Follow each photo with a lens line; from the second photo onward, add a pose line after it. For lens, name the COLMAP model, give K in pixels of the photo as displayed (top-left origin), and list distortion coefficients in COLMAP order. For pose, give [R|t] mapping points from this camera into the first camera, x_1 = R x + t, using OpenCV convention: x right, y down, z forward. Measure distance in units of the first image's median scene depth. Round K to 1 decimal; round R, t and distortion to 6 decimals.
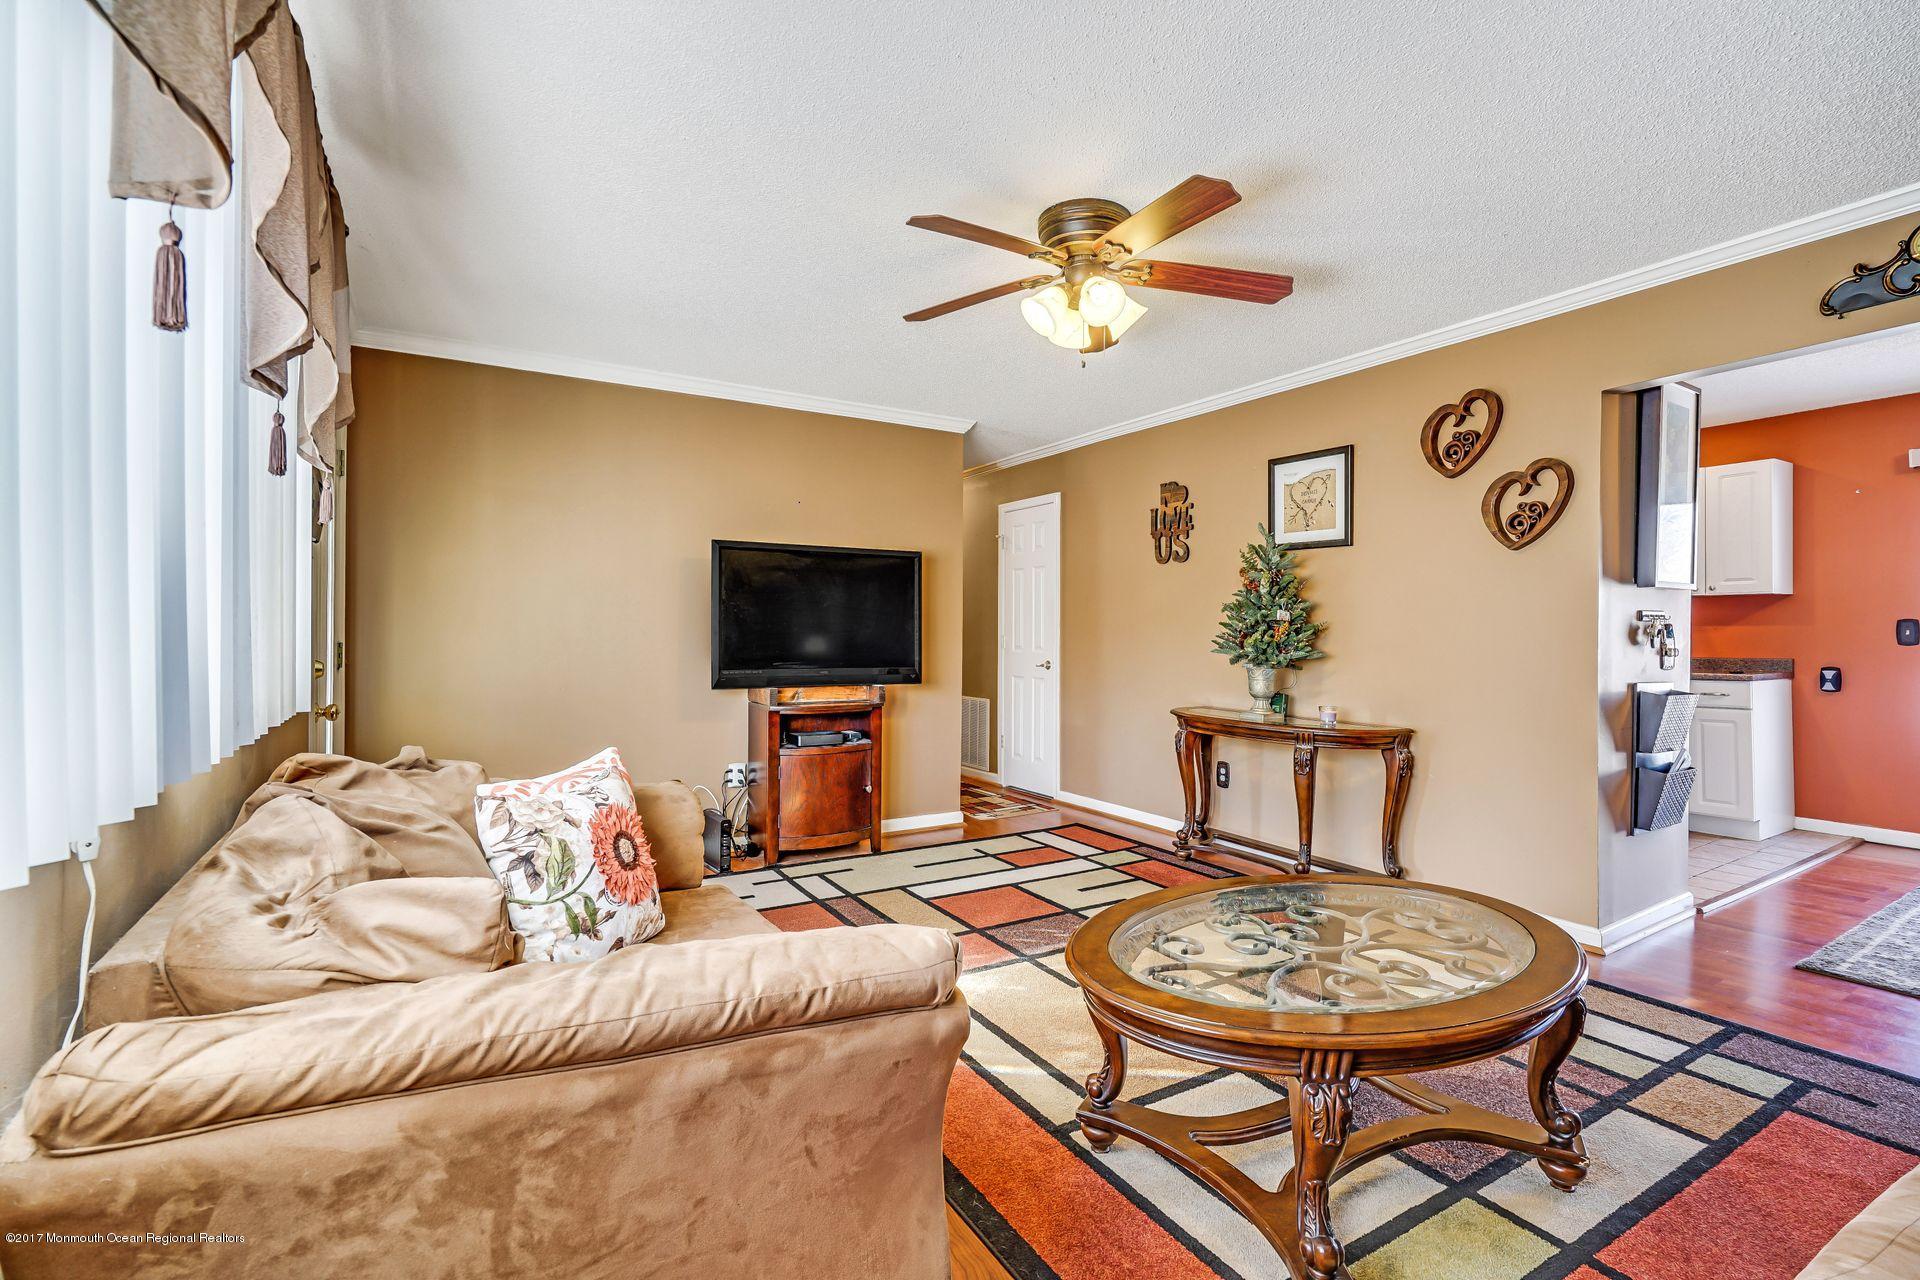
lens RADIAL K [[858.3, 0, 953.6], [0, 858.3, 624.1], [0, 0, 1]] dist [-0.006718, 0.003301]
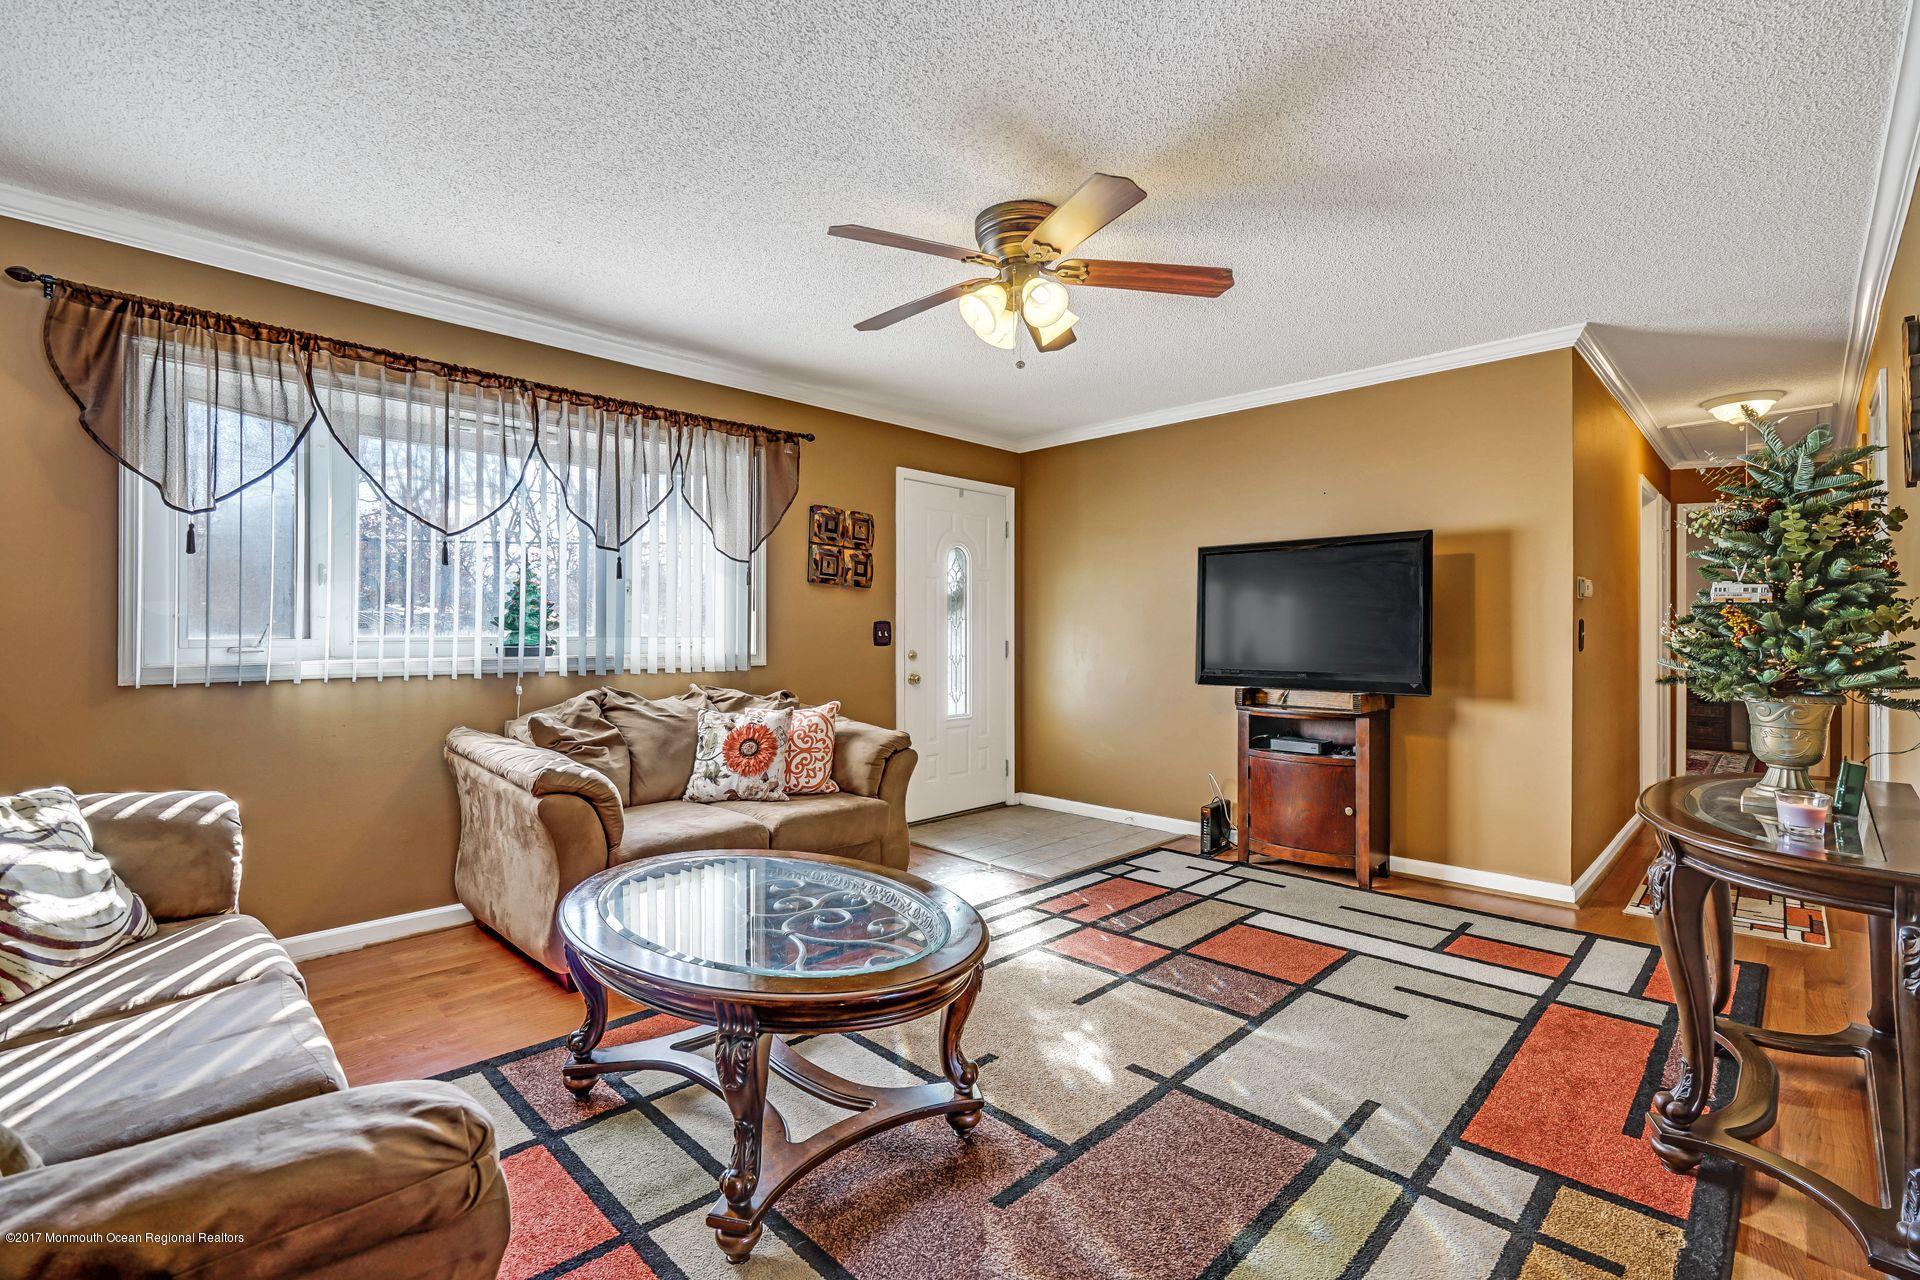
lens RADIAL K [[858.3, 0, 957.5], [0, 858.3, 633.5], [0, 0, 1]] dist [-0.006718, 0.003301]
pose [[0.252549, -0.002979, -0.967580, 0.733236], [0.012384, 0.999923, 0.000154, 0.007099], [0.967505, -0.012022, 0.252566, 0.451034]]
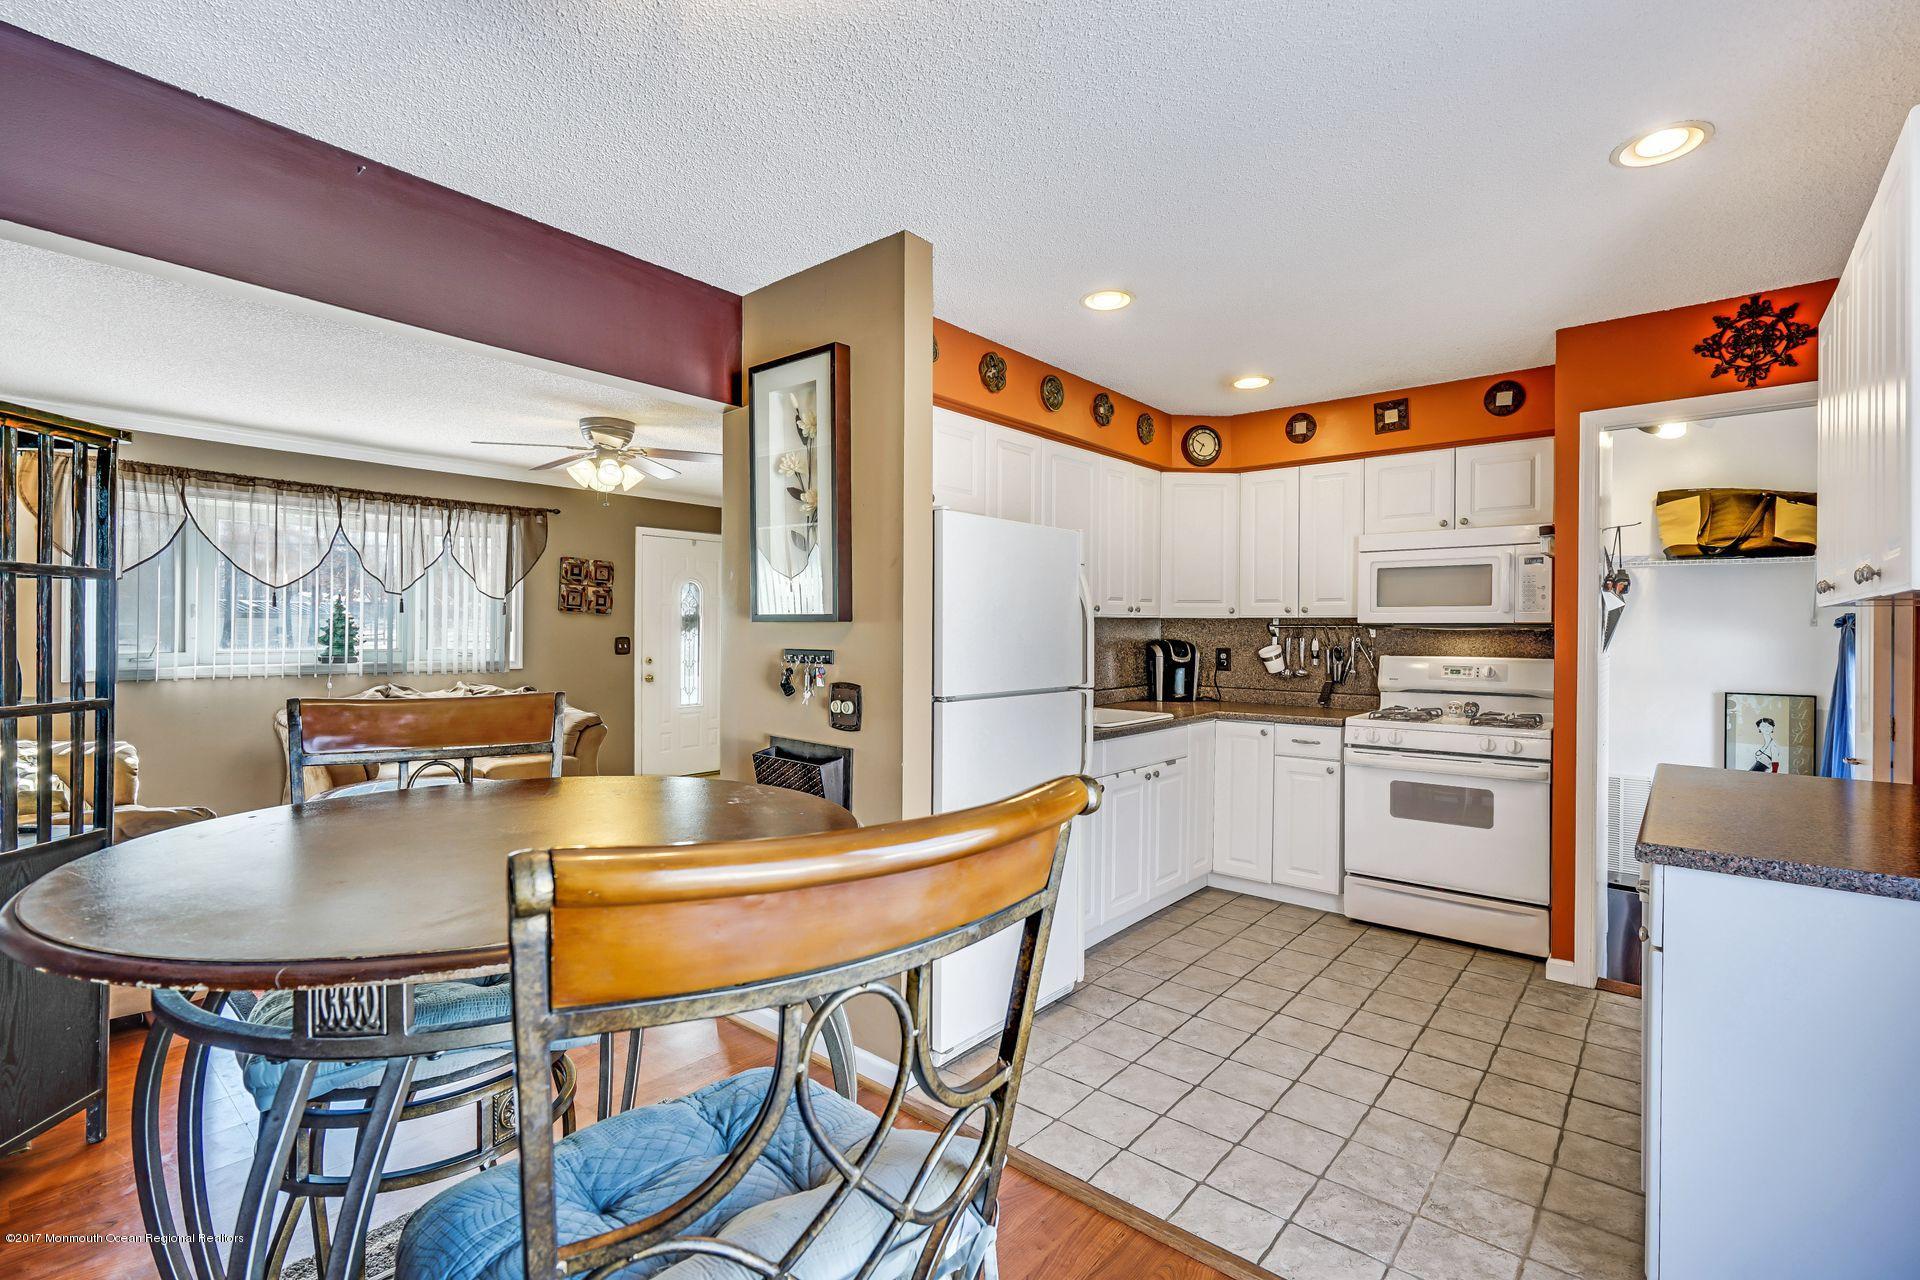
lens RADIAL K [[858.3, 0, 957.3], [0, 858.3, 634.2], [0, 0, 1]] dist [-0.006718, 0.003301]
pose [[0.317012, 0.006390, -0.948400, 1.370651], [0.001965, 0.999971, 0.007395, -0.029155], [0.948419, -0.004208, 0.316990, 0.752000]]
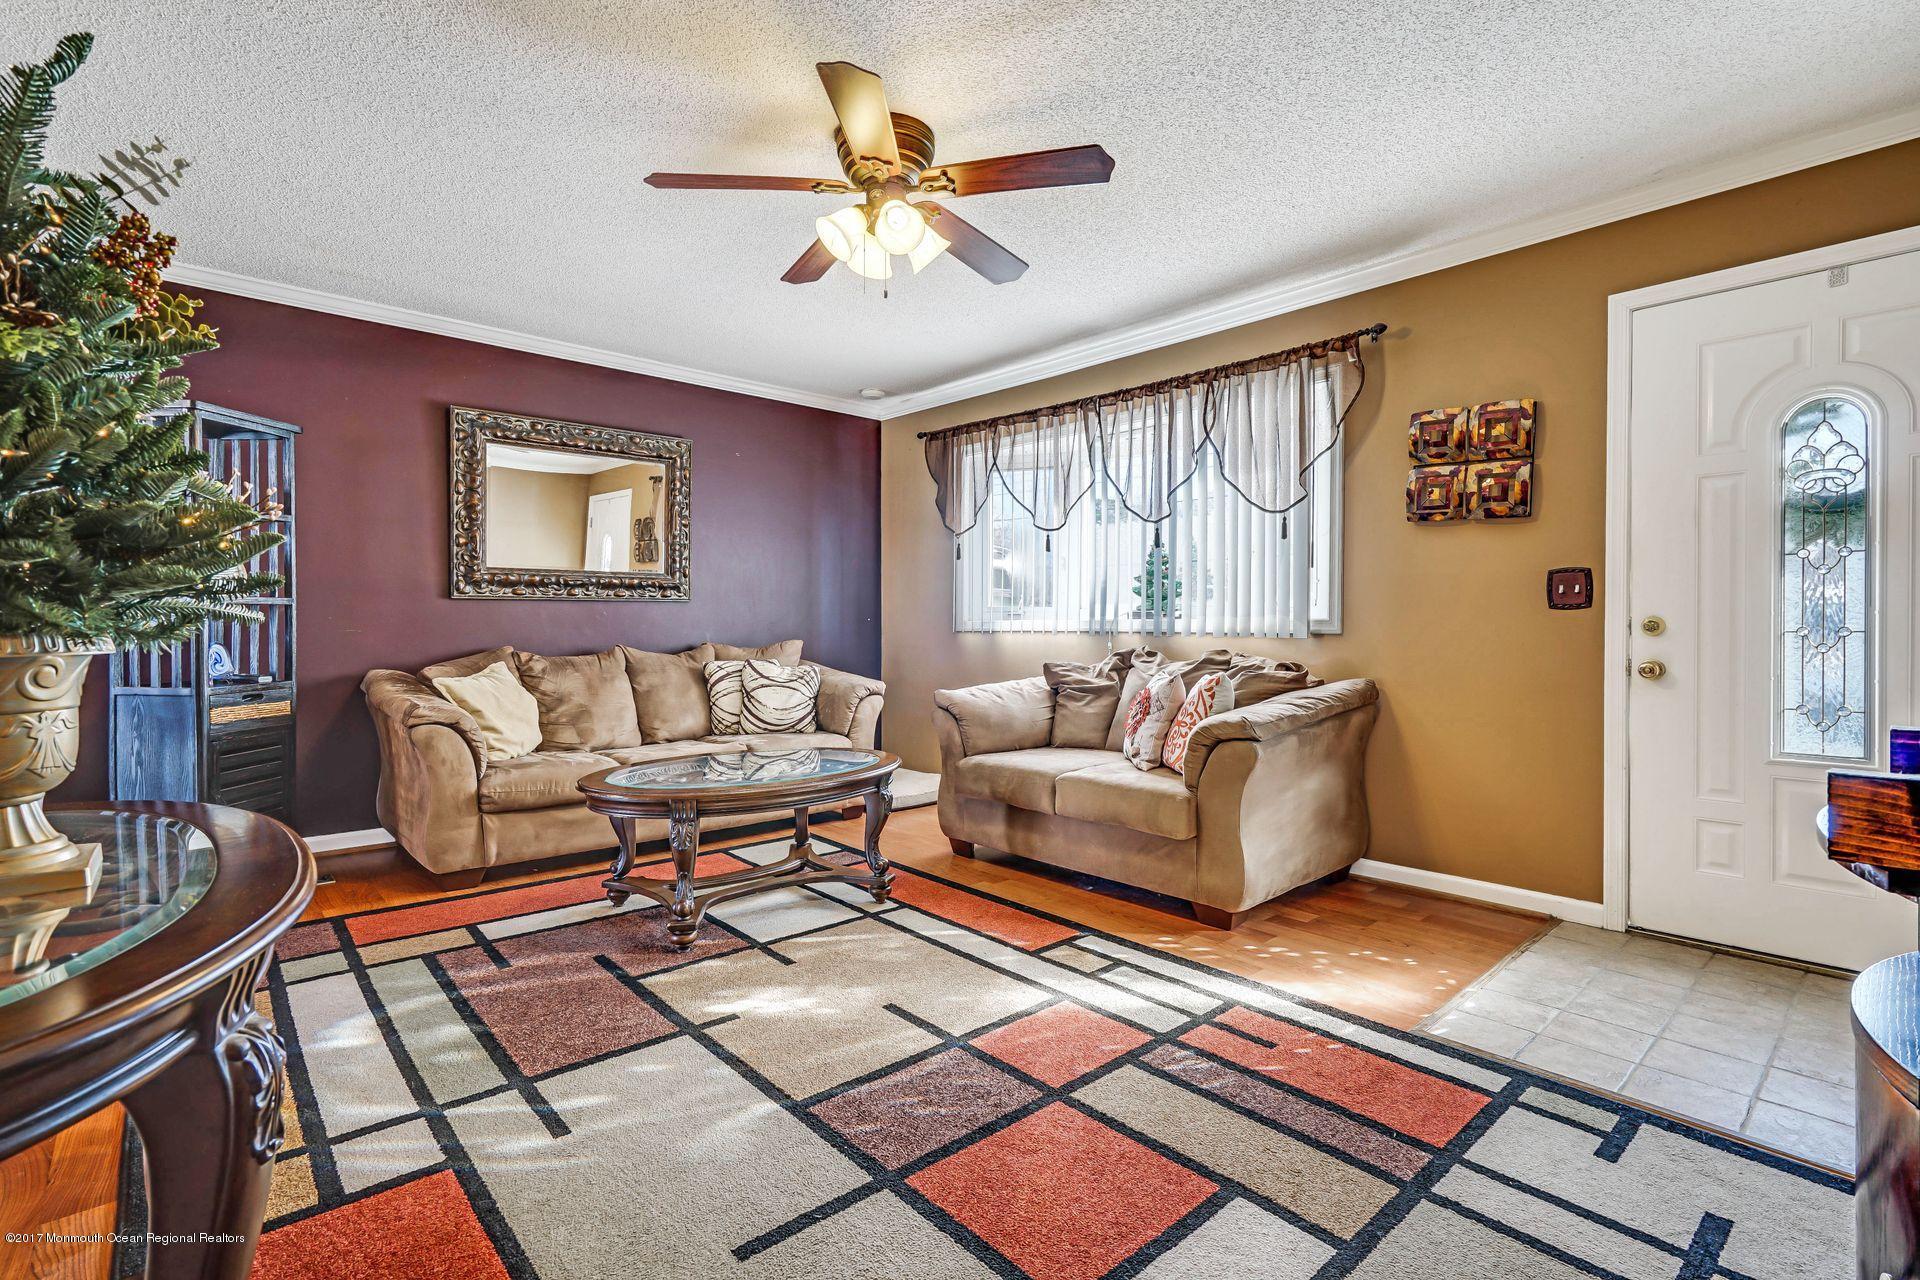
lens RADIAL K [[895.2, 0, 962.8], [0, 895.2, 639.6], [0, 0, 1]] dist [-0.008616, 0.001316]
pose [[-0.981423, -0.001944, -0.191848, 0.169462], [-0.002556, 0.999992, 0.002941, 0.048765], [0.191841, 0.003377, -0.981420, 1.315609]]
